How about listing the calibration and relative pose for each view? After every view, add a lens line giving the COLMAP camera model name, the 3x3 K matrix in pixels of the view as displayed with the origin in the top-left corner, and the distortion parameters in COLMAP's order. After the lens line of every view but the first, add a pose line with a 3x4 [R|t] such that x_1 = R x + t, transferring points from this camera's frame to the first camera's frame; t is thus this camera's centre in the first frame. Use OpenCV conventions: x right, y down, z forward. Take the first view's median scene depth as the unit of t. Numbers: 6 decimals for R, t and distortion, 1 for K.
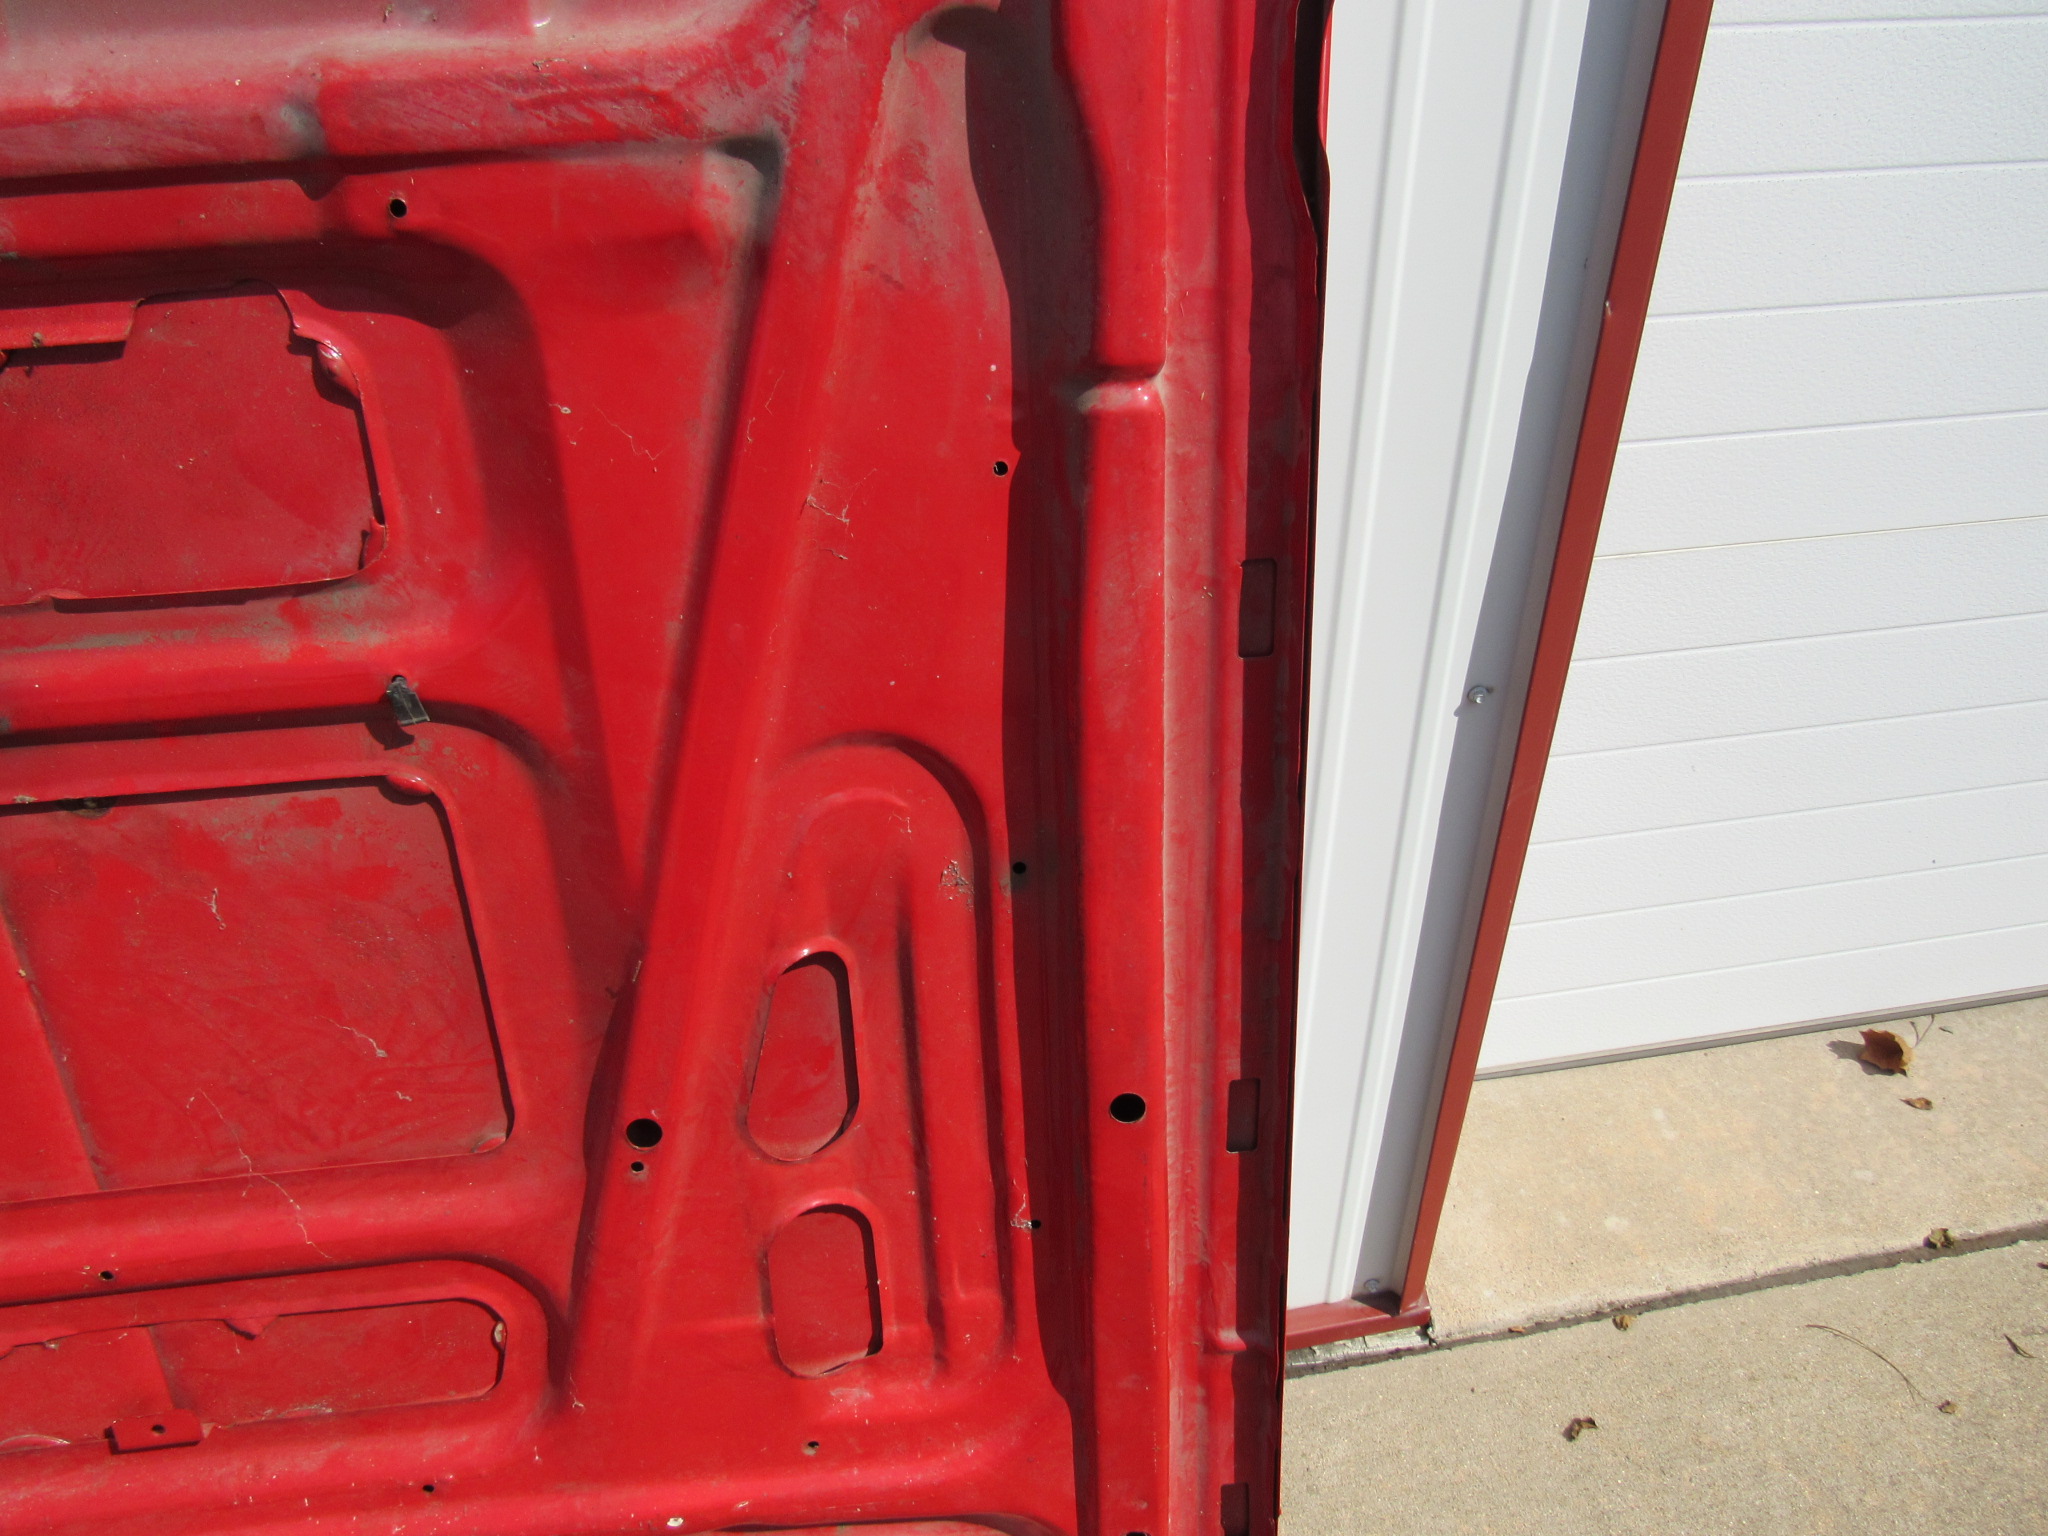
lens RADIAL K [[1464.9, 0, 1035.0], [0, 1464.9, 745.3], [0, 0, 1]] dist [-0.024977, 0.007386]
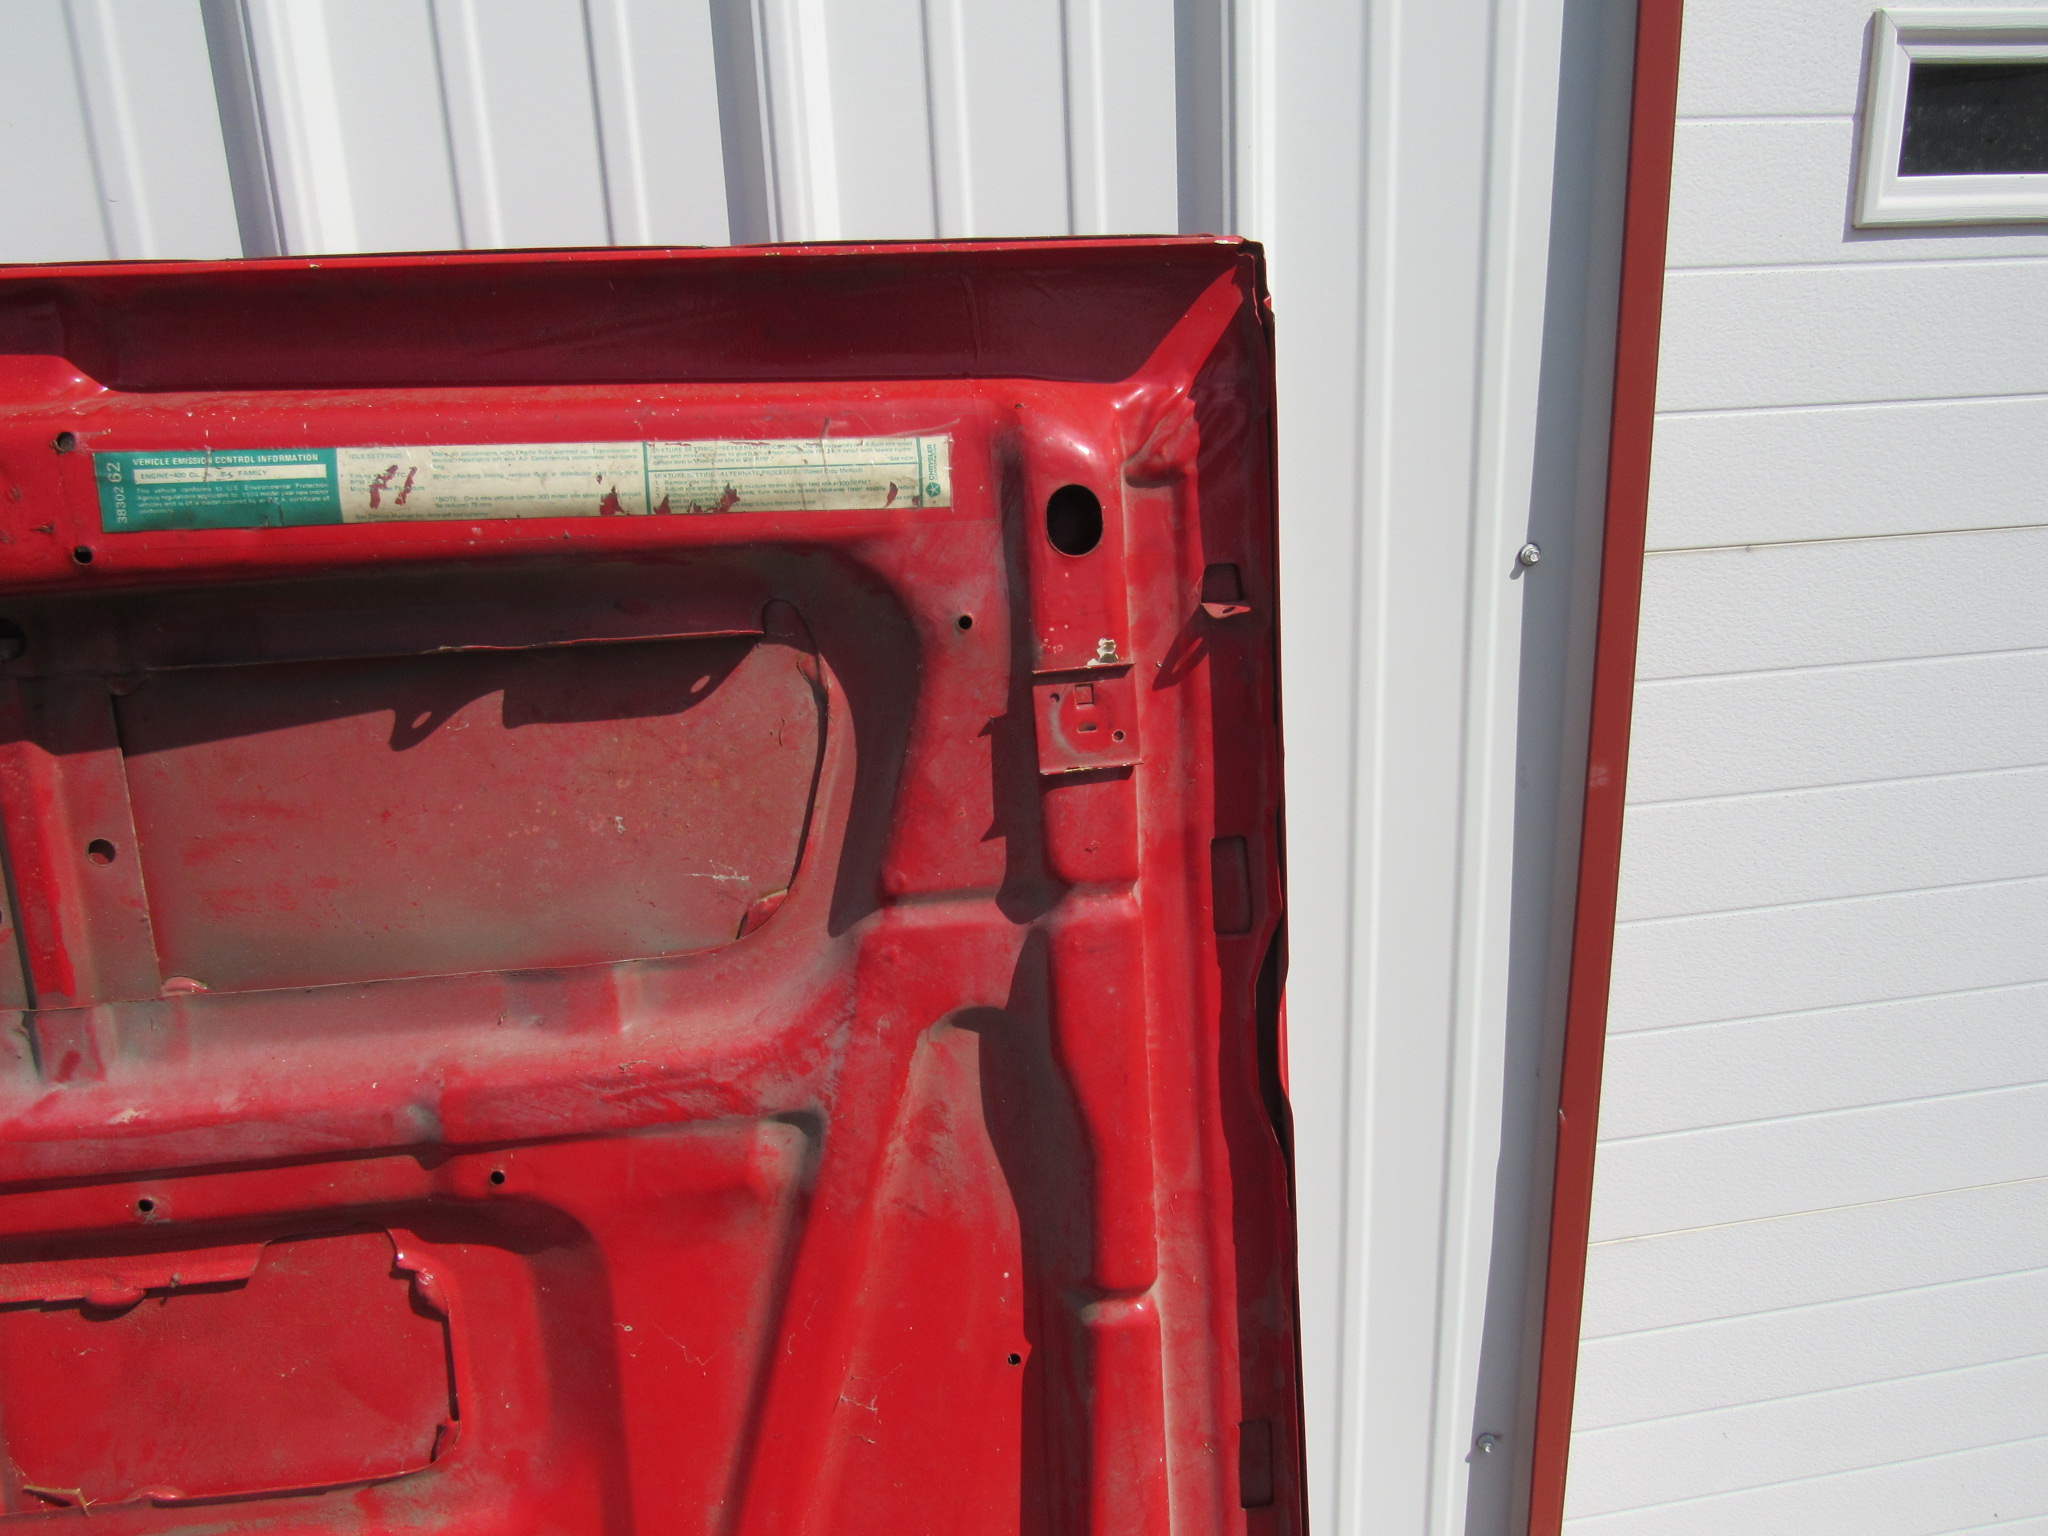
lens RADIAL K [[1464.9, 0, 1030.3], [0, 1464.9, 738.9], [0, 0, 1]] dist [-0.024977, 0.007386]
pose [[0.999552, -0.021652, -0.020659, 0.020169], [0.014657, 0.956050, -0.292836, -0.293449], [0.026091, 0.292403, 0.955939, -0.179711]]
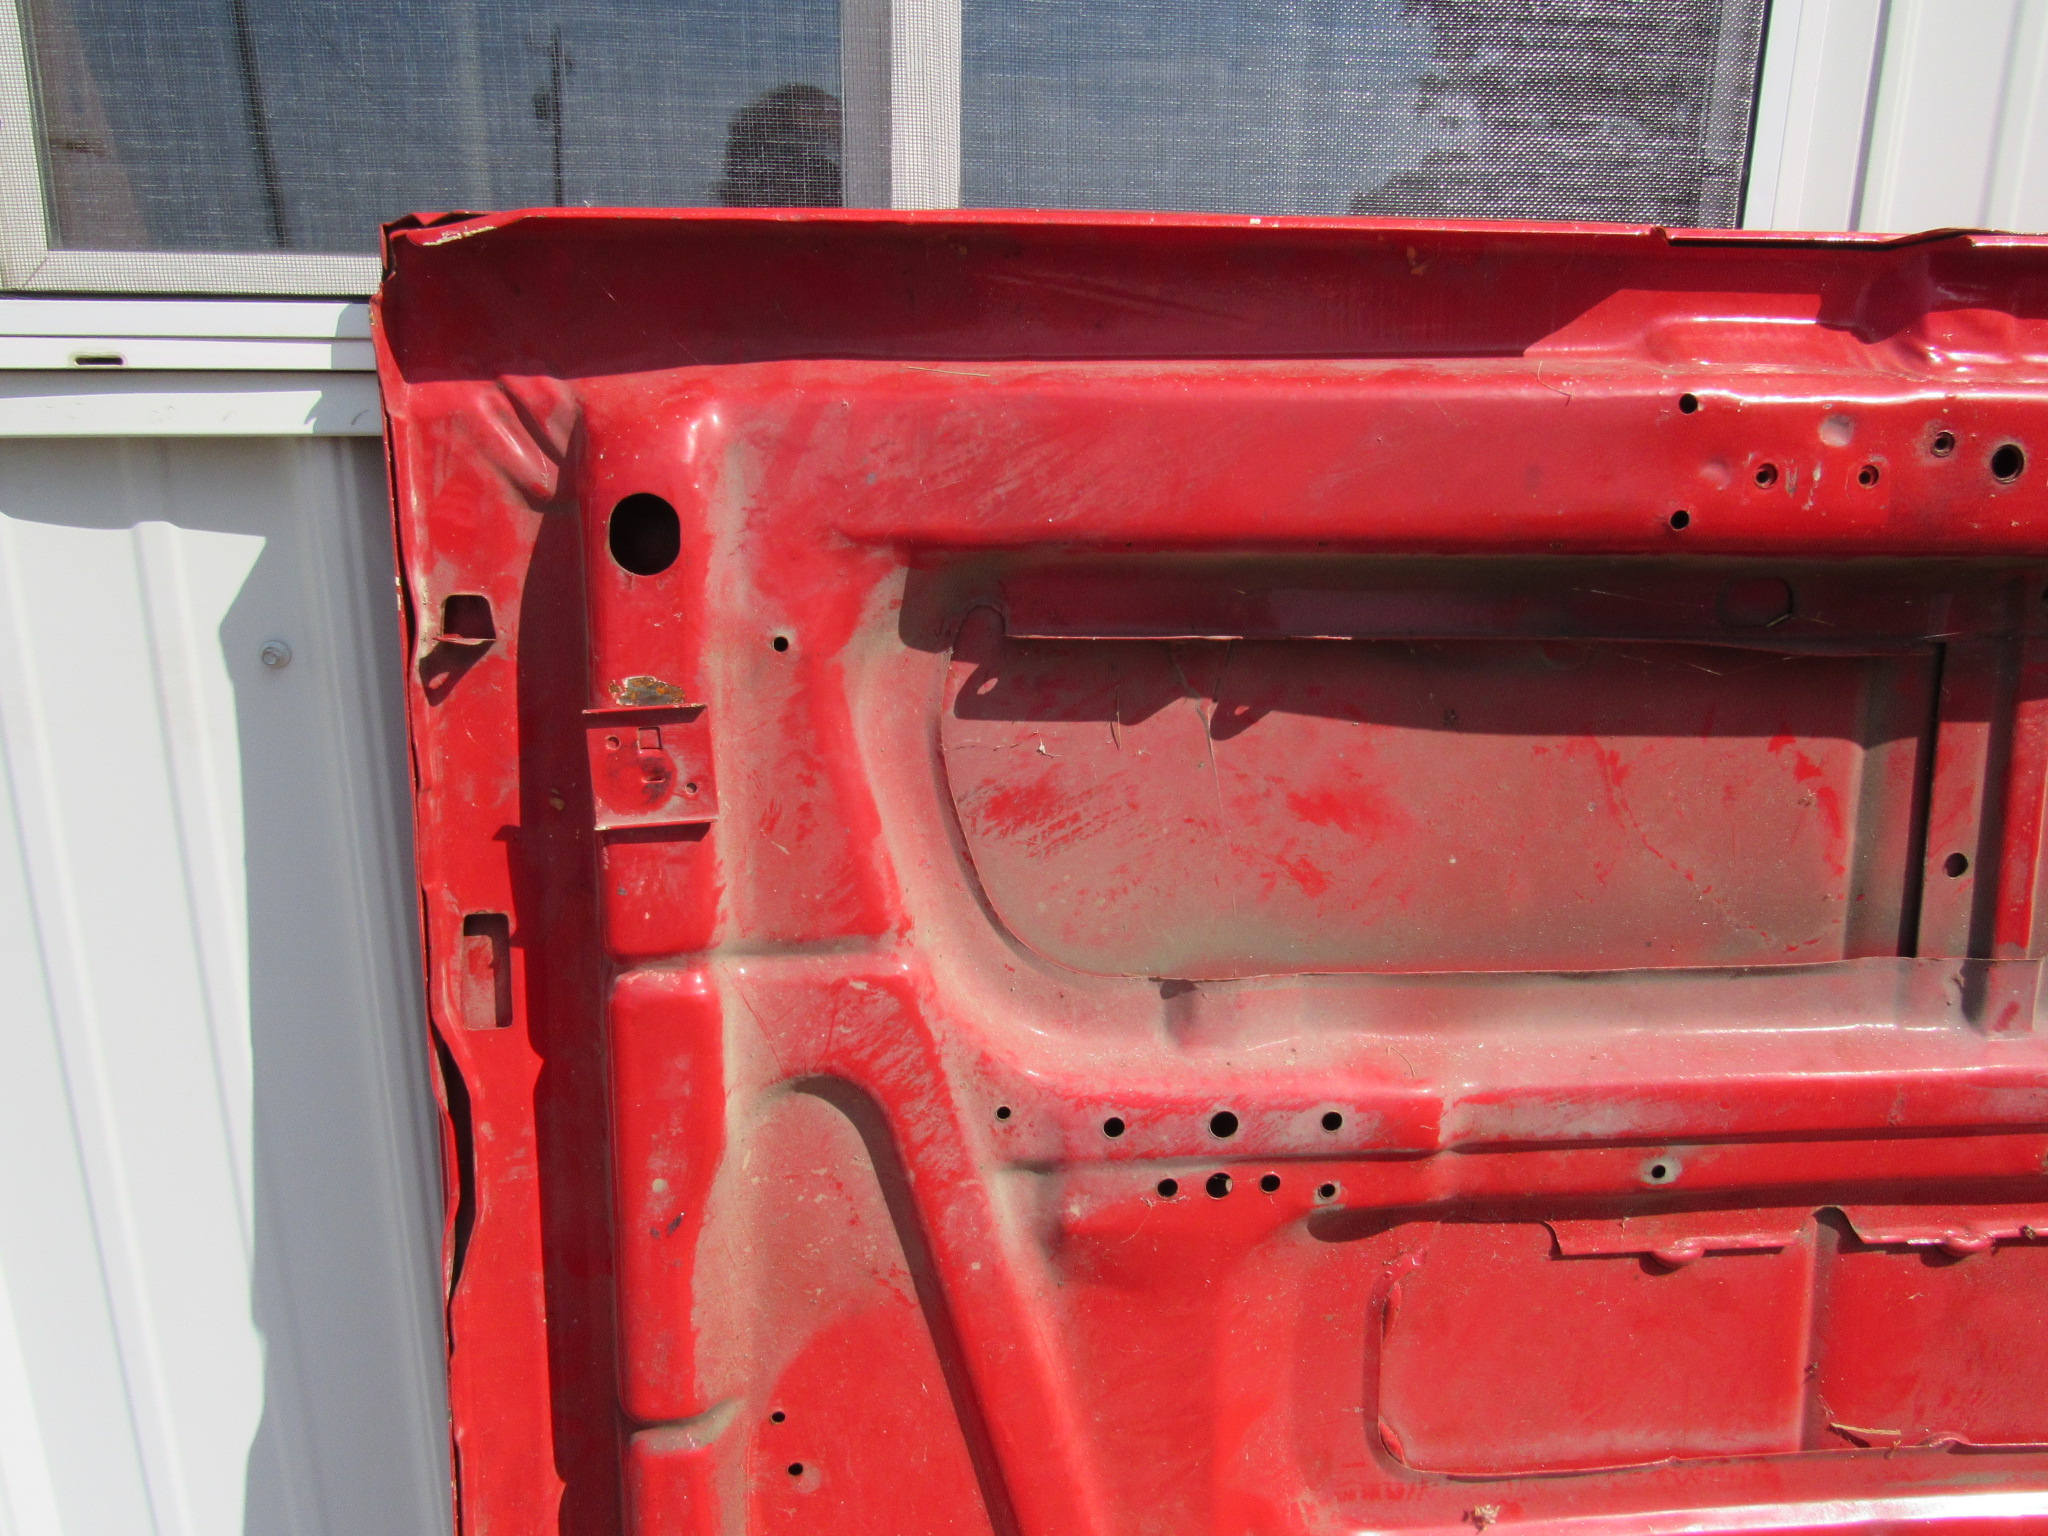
lens RADIAL K [[1464.9, 0, 1027.7], [0, 1464.9, 761.4], [0, 0, 1]] dist [-0.024977, 0.007386]
pose [[0.997380, 0.043282, -0.057964, -1.241408], [-0.058623, 0.953054, -0.297070, -0.210418], [0.042385, 0.299690, 0.953095, -0.236711]]
